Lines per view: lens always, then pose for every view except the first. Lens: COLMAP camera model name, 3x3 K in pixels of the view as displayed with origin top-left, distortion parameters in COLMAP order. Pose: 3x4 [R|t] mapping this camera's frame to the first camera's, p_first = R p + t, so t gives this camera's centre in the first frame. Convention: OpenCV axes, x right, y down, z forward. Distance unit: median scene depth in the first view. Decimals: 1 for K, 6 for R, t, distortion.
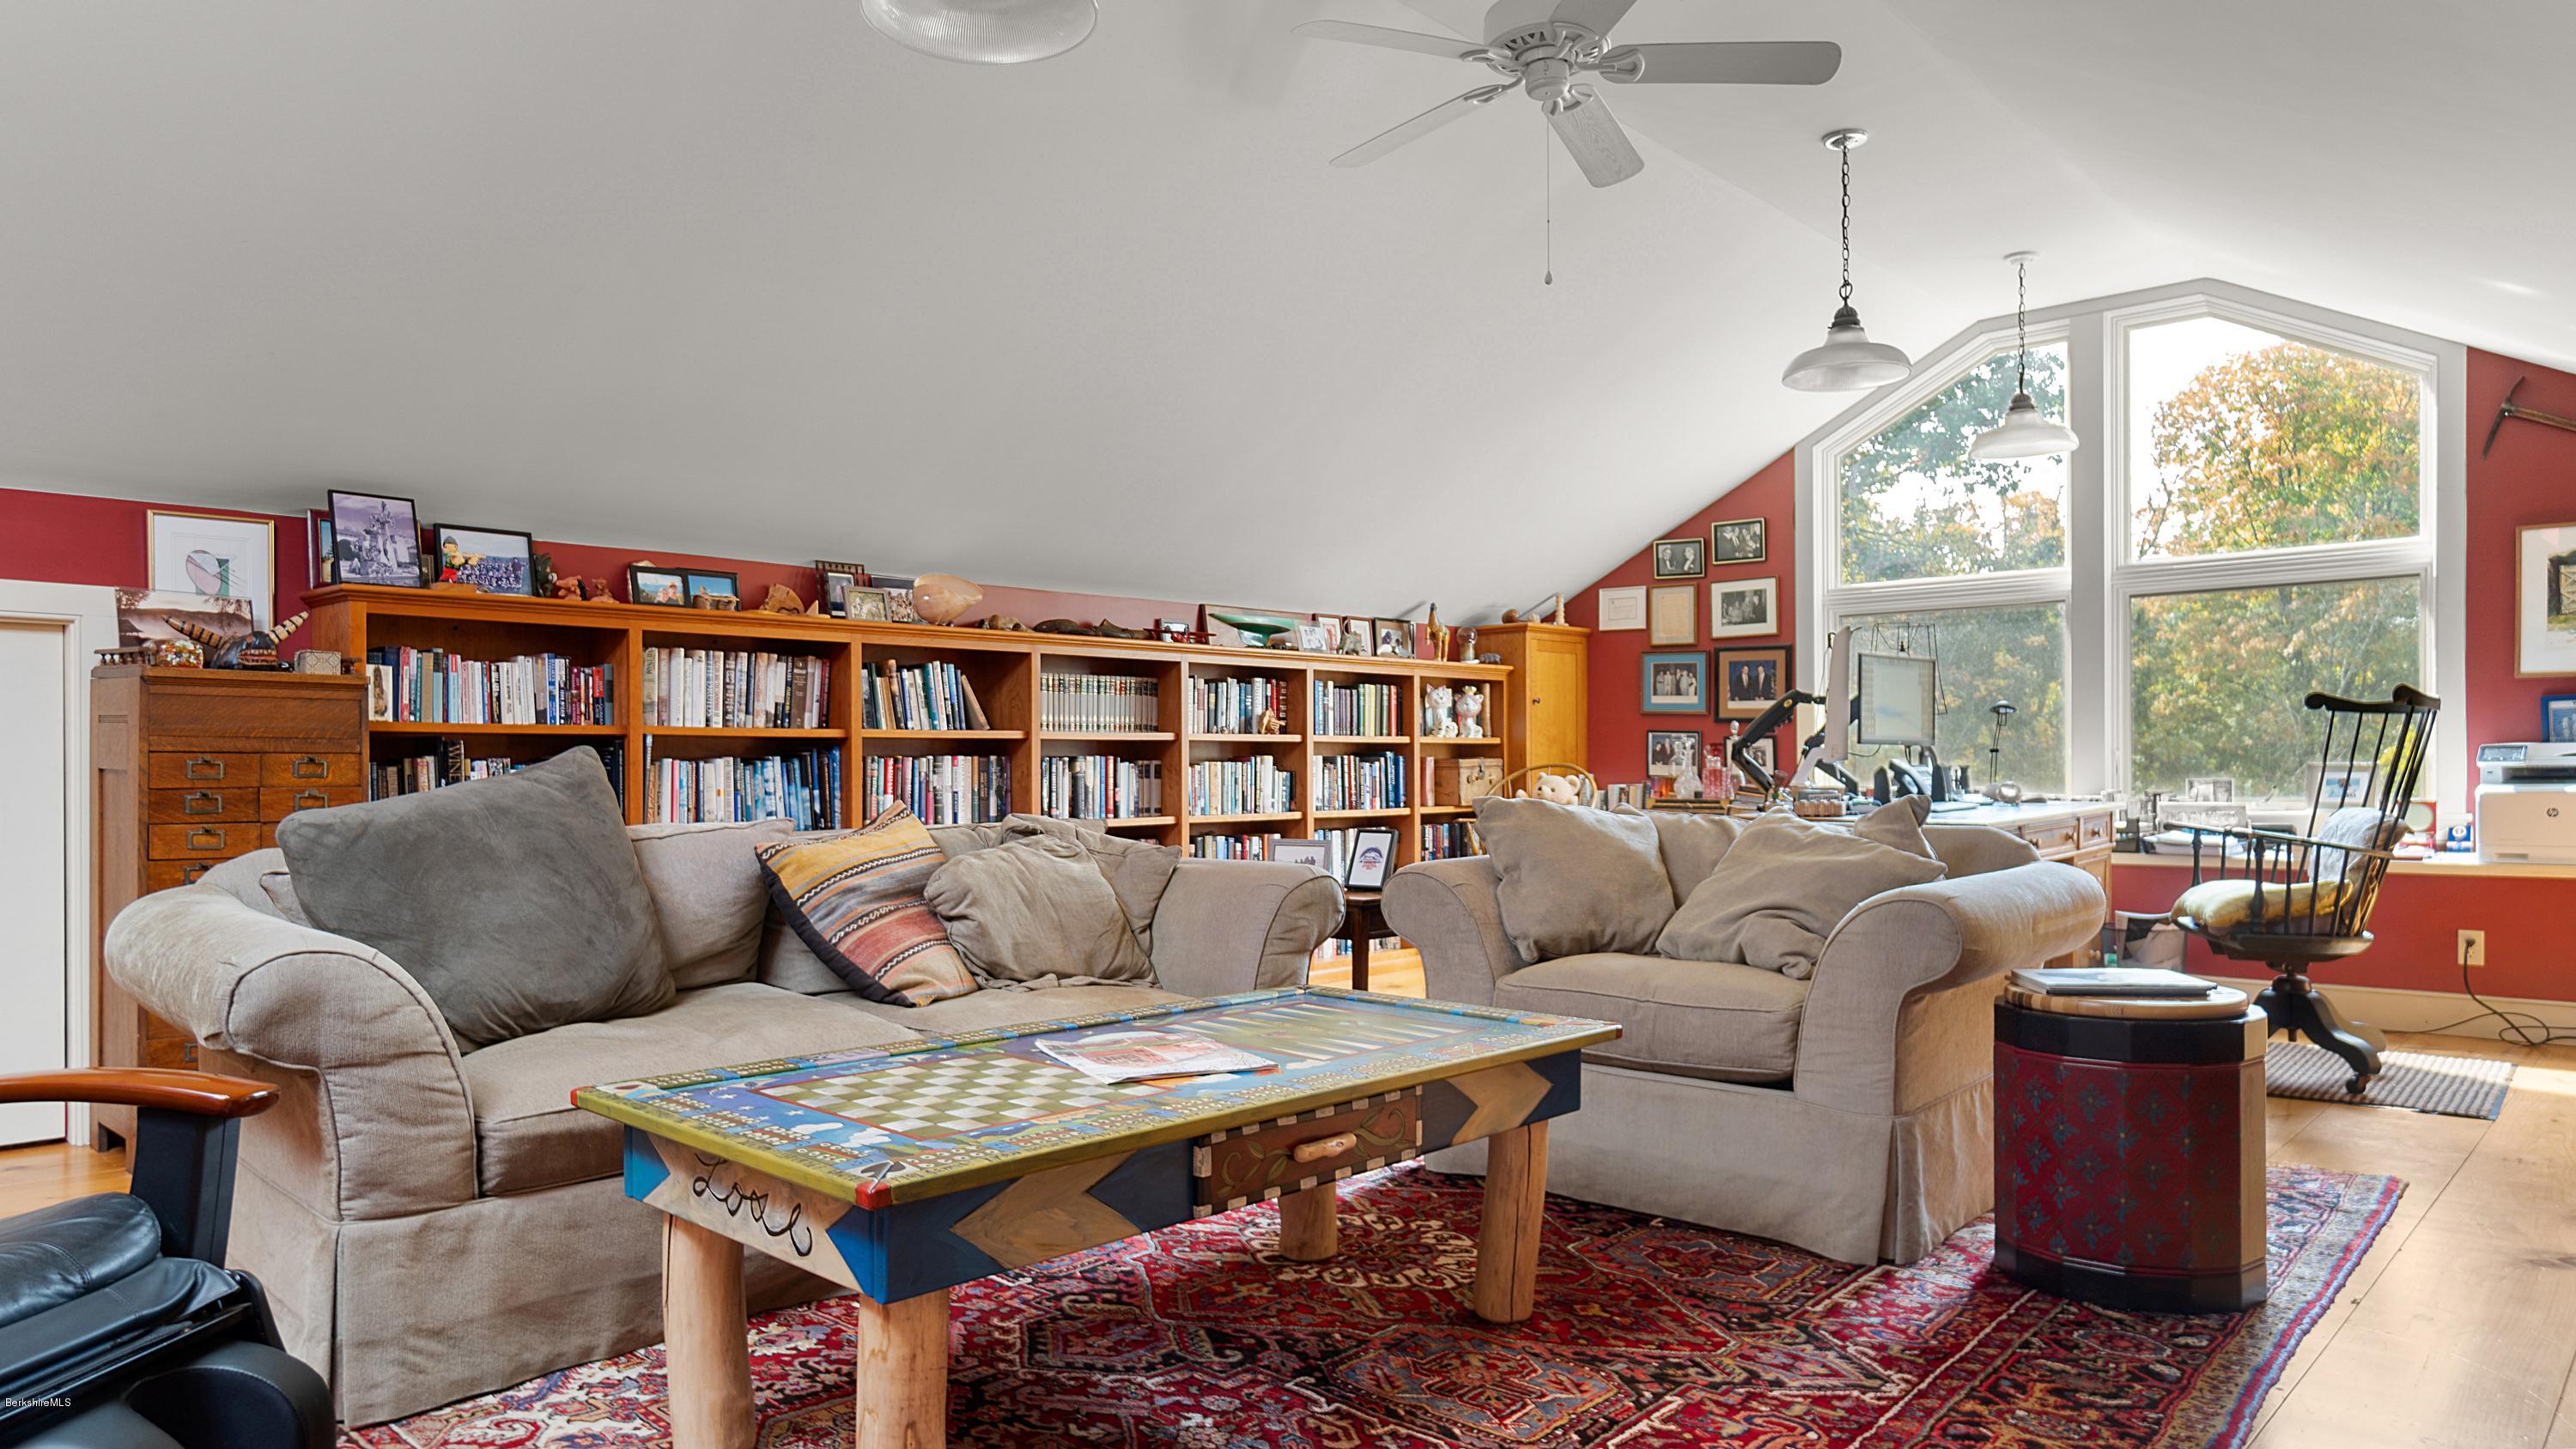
lens RADIAL K [[1595.6, 0, 1287.6], [0, 1595.6, 733.7], [0, 0, 1]] dist [-0.001448, 0.001126]
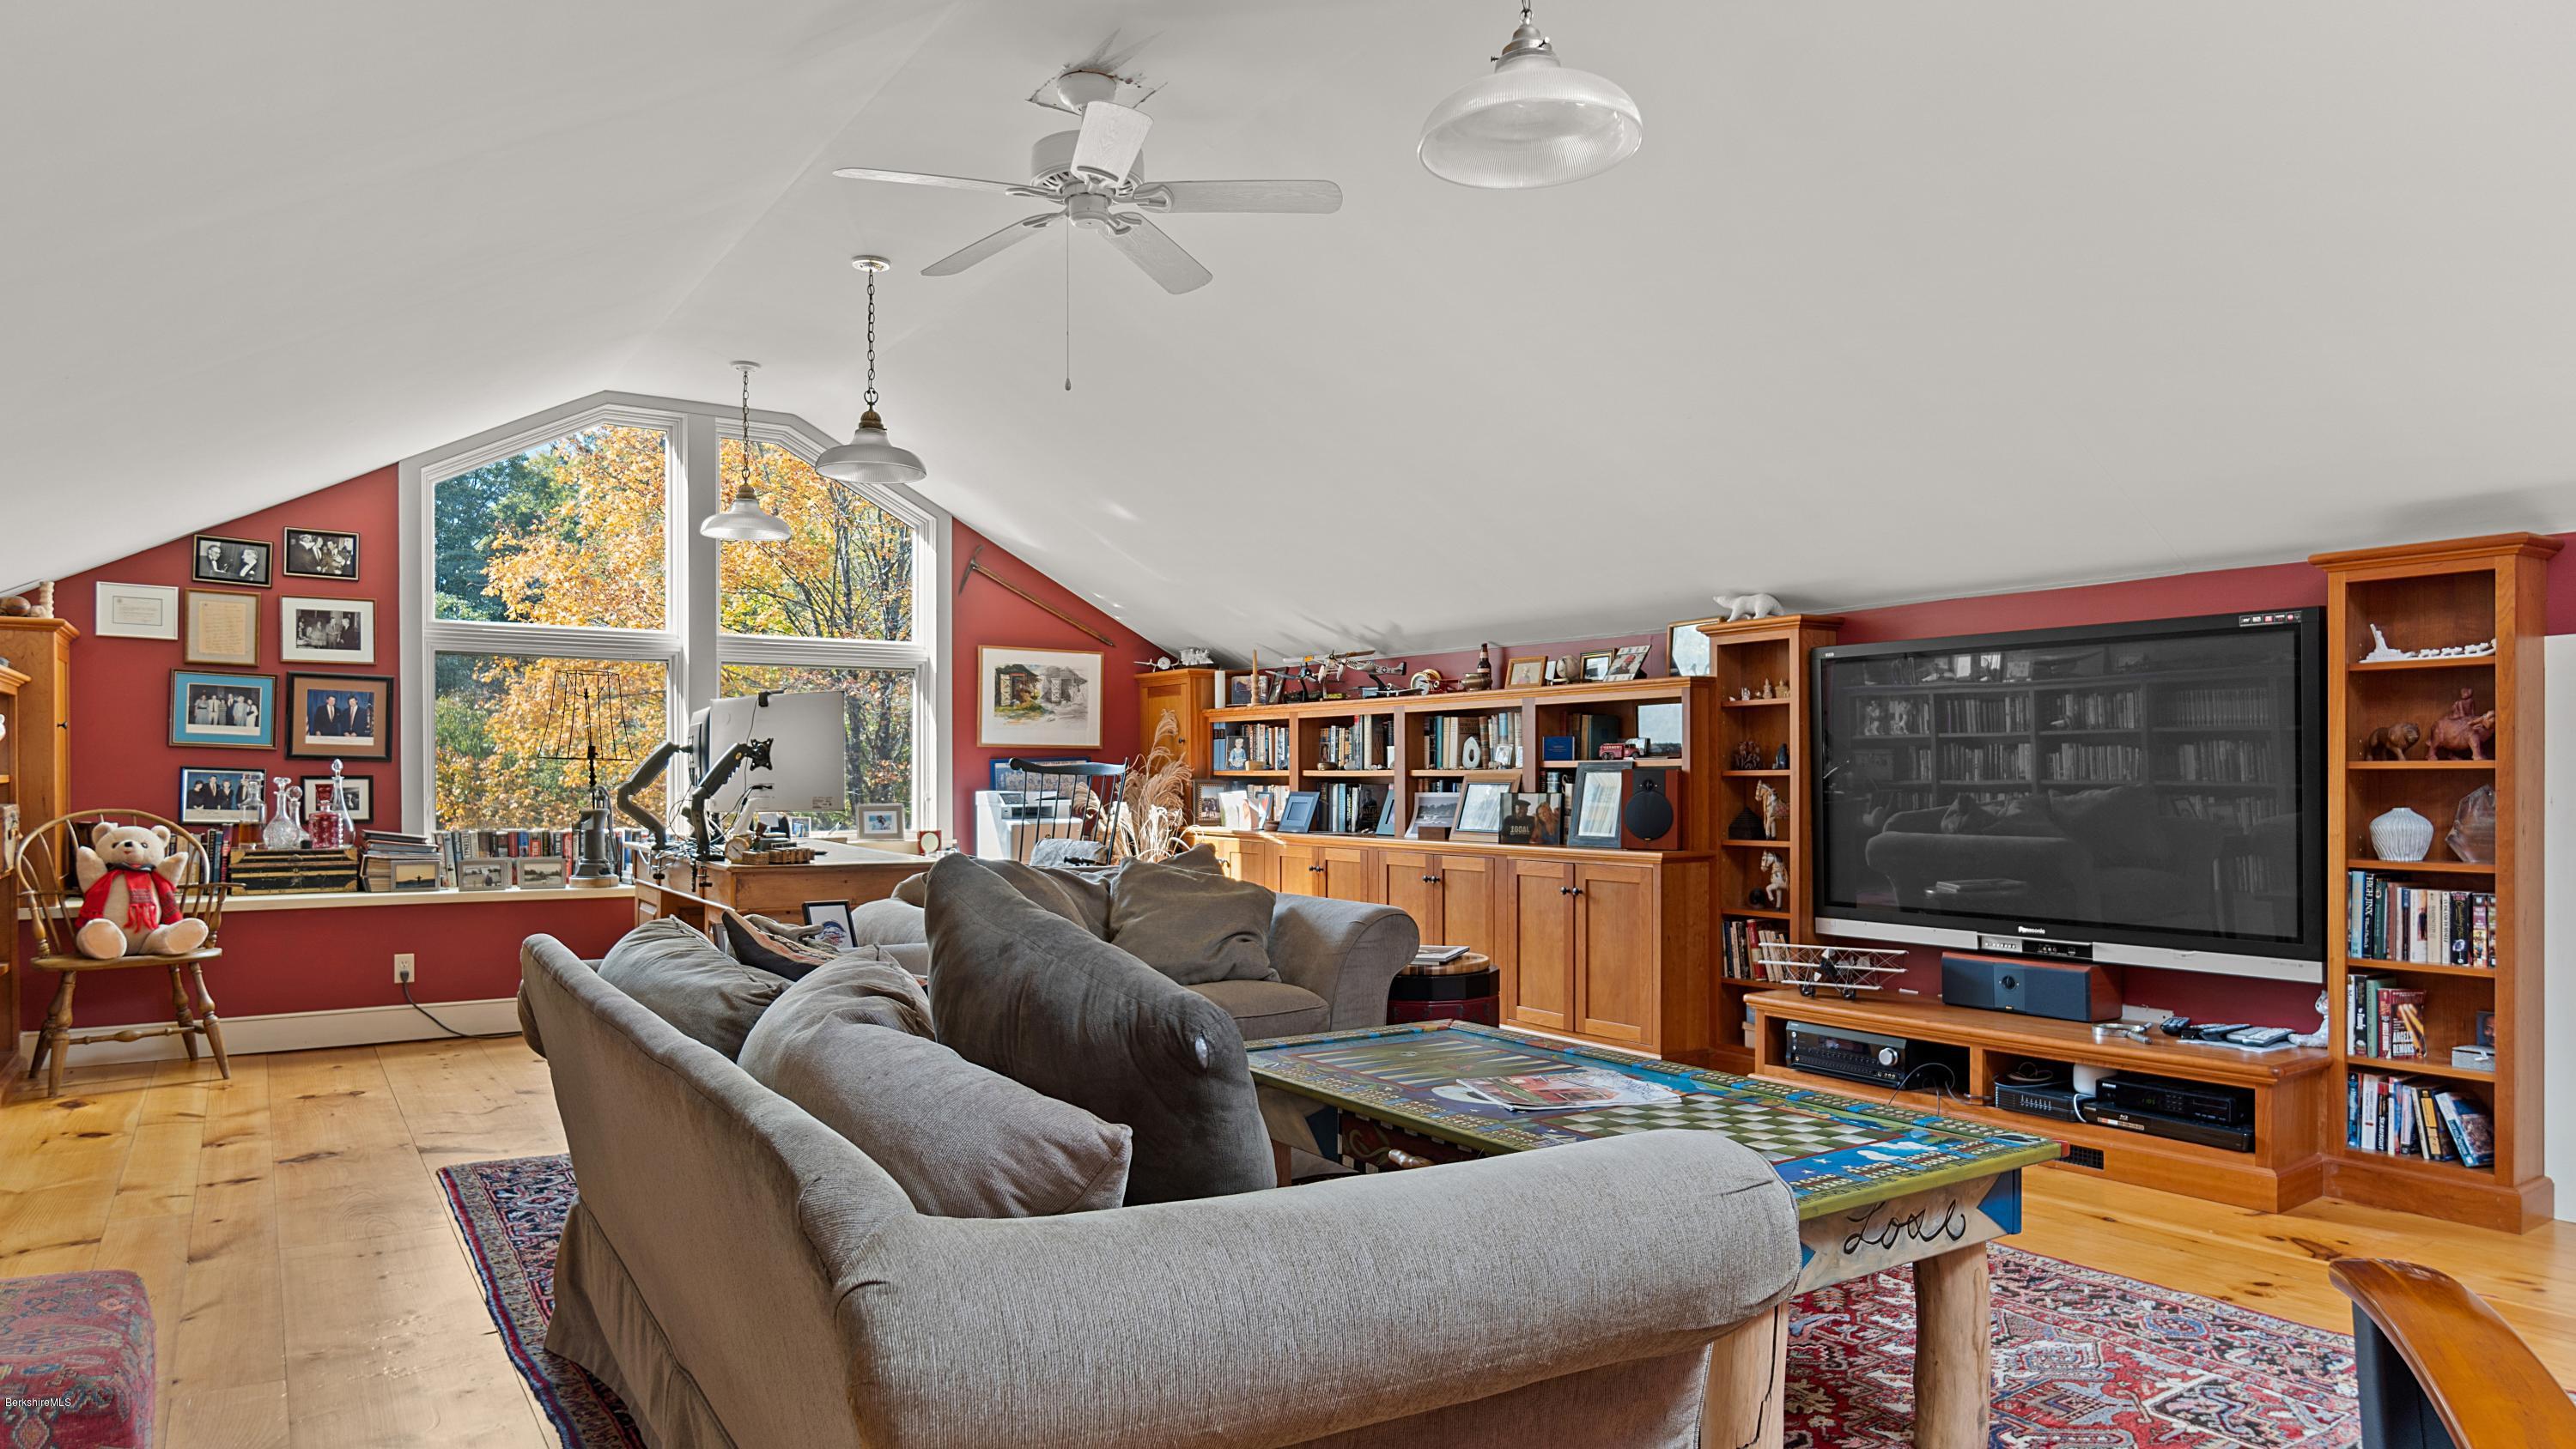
lens RADIAL K [[1466.9, 0, 1286.2], [0, 1466.9, 747.9], [0, 0, 1]] dist [0.000814, -0.000039]
pose [[0.244250, 0.025624, 0.969374, -0.370395], [-0.020732, 0.999560, -0.021198, -0.007691], [-0.969491, -0.014919, 0.244674, 0.288215]]
